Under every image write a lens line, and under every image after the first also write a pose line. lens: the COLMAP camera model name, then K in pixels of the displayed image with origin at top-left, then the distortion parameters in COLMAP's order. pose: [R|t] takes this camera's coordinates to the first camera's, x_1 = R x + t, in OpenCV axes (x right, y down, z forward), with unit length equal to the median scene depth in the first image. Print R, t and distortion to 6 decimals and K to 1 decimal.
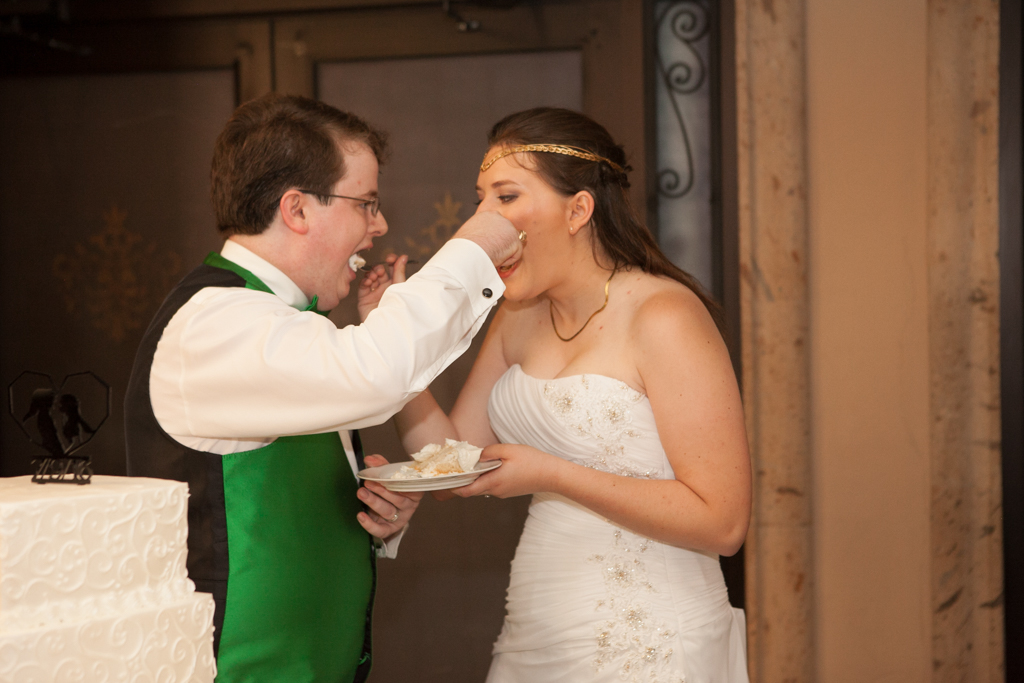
lens RADIAL K [[1714.6, 0, 512.0], [0, 1714.6, 341.5], [0, 0, 1]] dist [0.100038, 0.058118]
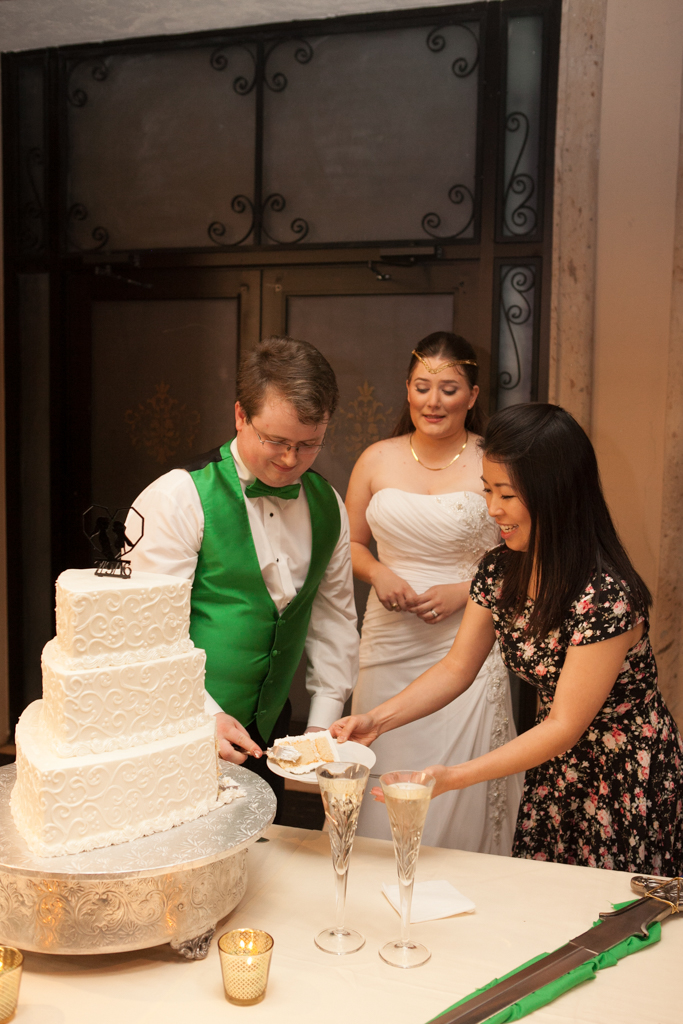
lens RADIAL K [[1033.7, 0, 341.5], [0, 1033.7, 512.0], [0, 0, 1]] dist [-0.058742, 0.038347]
pose [[0.997469, 0.044800, -0.055213, -0.001464], [-0.041914, 0.997748, 0.052362, -0.014834], [0.057435, -0.049915, 0.997101, 0.032972]]
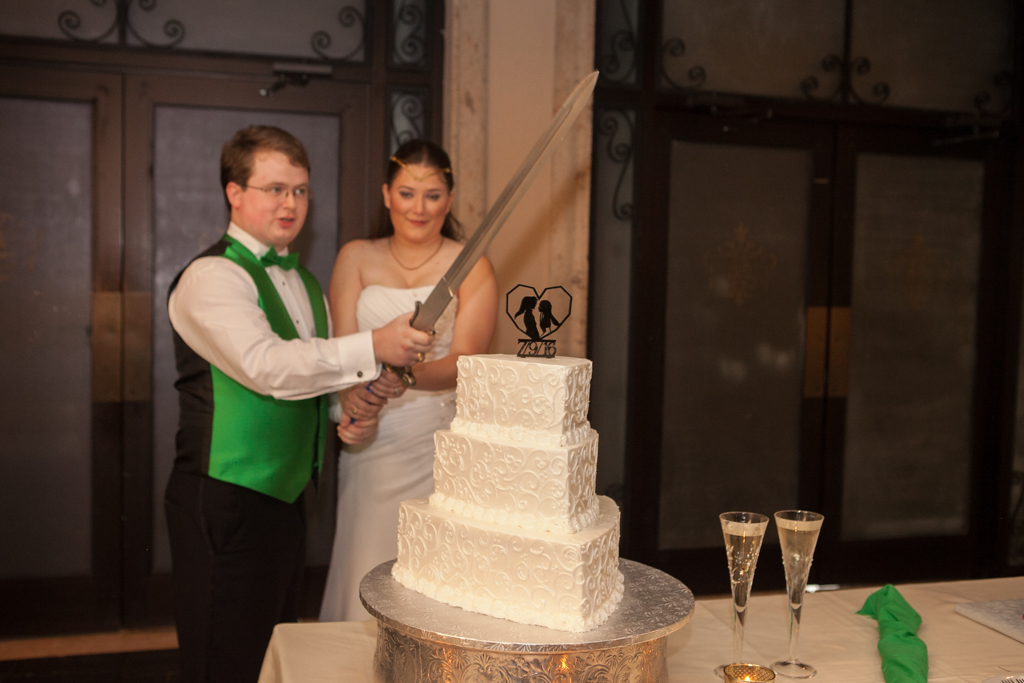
lens RADIAL K [[1073.7, 0, 512.0], [0, 1073.7, 341.5], [0, 0, 1]] dist [-0.045647, 0.005157]
pose [[0.870145, 0.011712, 0.492657, -0.328961], [-0.021251, 0.999679, 0.013769, 0.023279], [-0.492338, -0.022450, 0.870115, 0.060486]]
